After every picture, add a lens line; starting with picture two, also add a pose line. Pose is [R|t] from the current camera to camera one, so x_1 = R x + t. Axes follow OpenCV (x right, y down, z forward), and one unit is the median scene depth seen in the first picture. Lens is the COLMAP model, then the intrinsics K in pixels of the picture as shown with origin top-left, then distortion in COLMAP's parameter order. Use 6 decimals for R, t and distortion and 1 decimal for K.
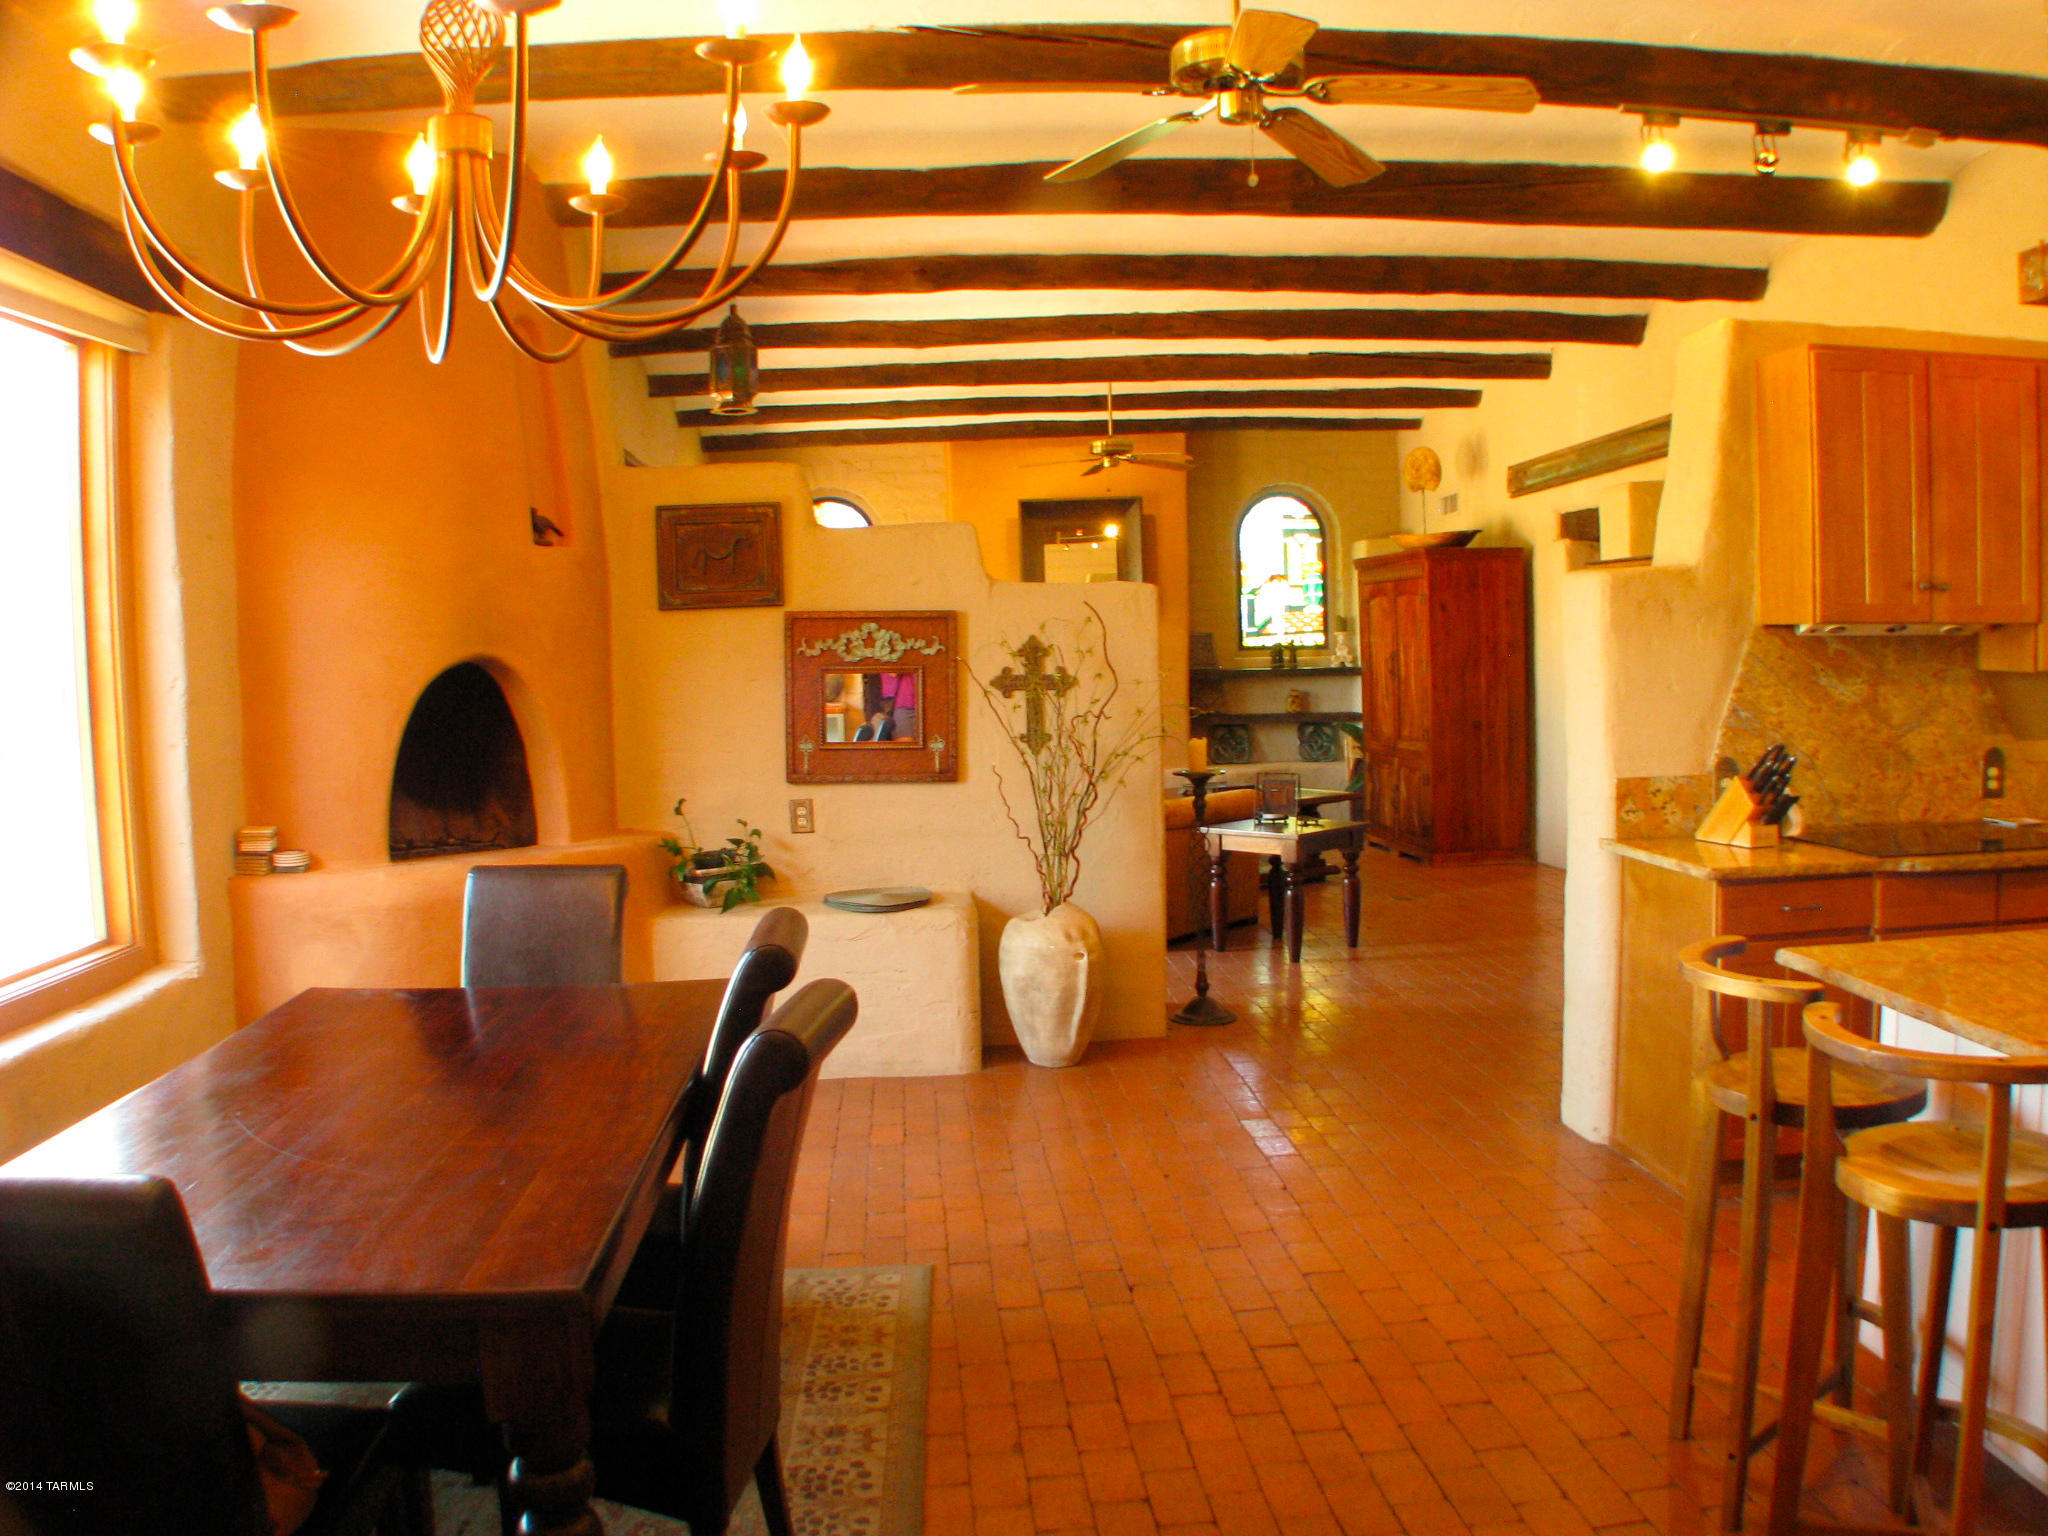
lens RADIAL K [[1668.0, 0, 1024.0], [0, 1668.0, 768.0], [0, 0, 1]] dist [-0.193988, 0.001041]
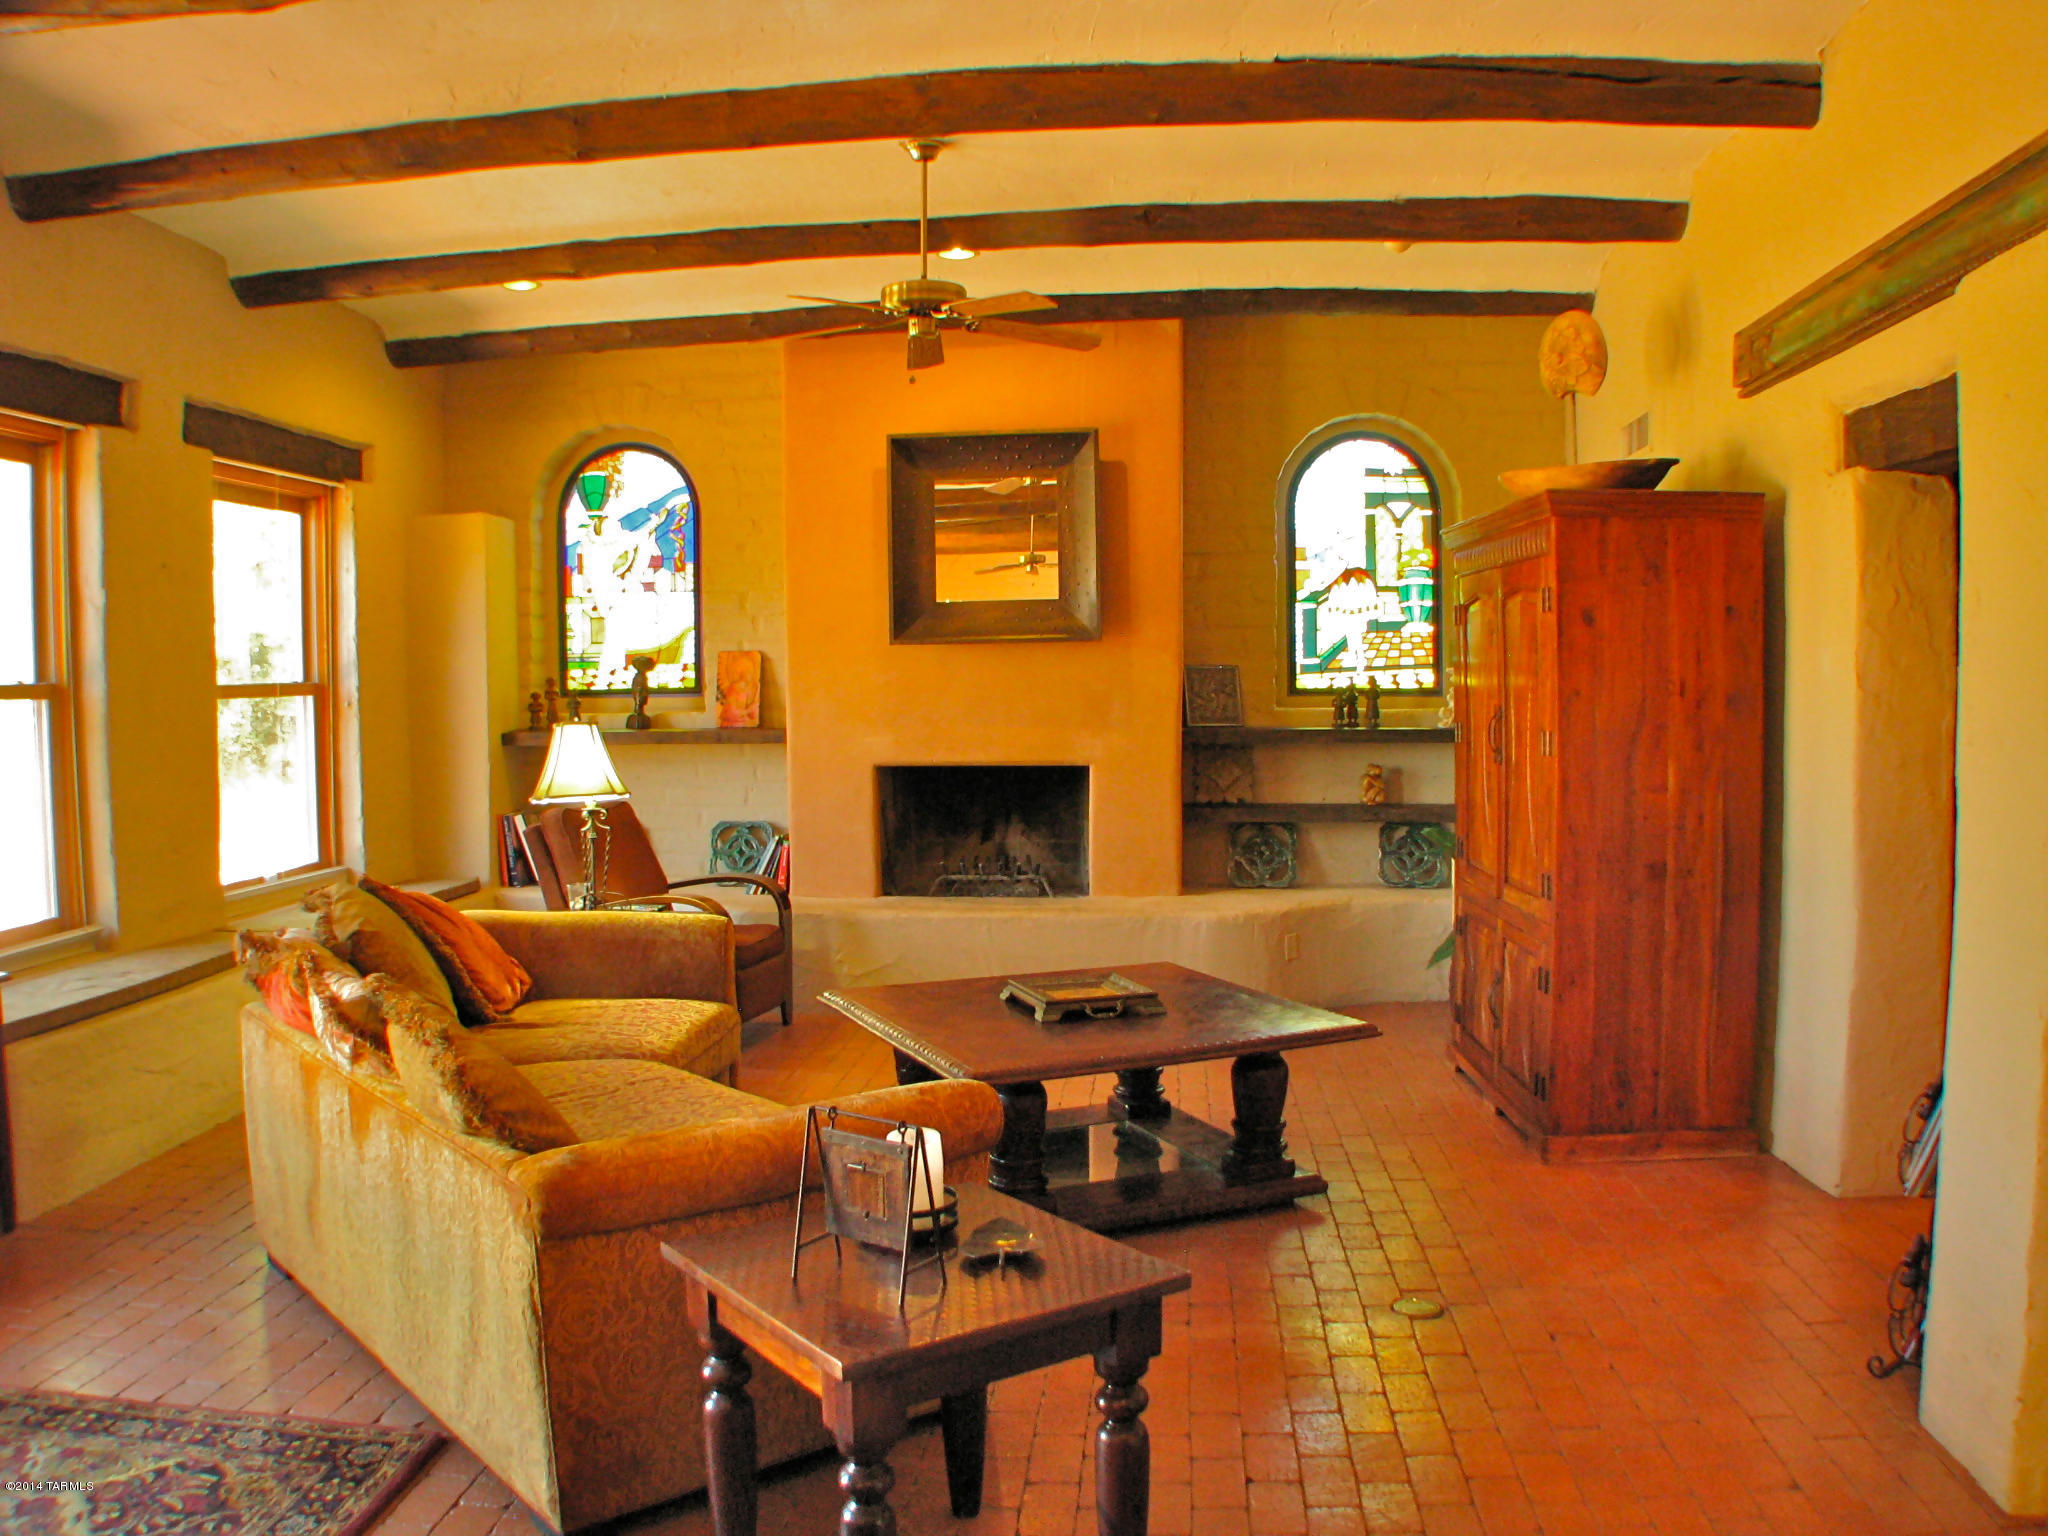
lens RADIAL K [[1668.0, 0, 1024.0], [0, 1668.0, 768.0], [0, 0, 1]] dist [-0.193988, 0.001041]
pose [[0.987261, 0.027081, -0.156789, 0.133358], [-0.029740, 0.999451, -0.014633, -0.033994], [0.156307, 0.019109, 0.987524, 0.406688]]
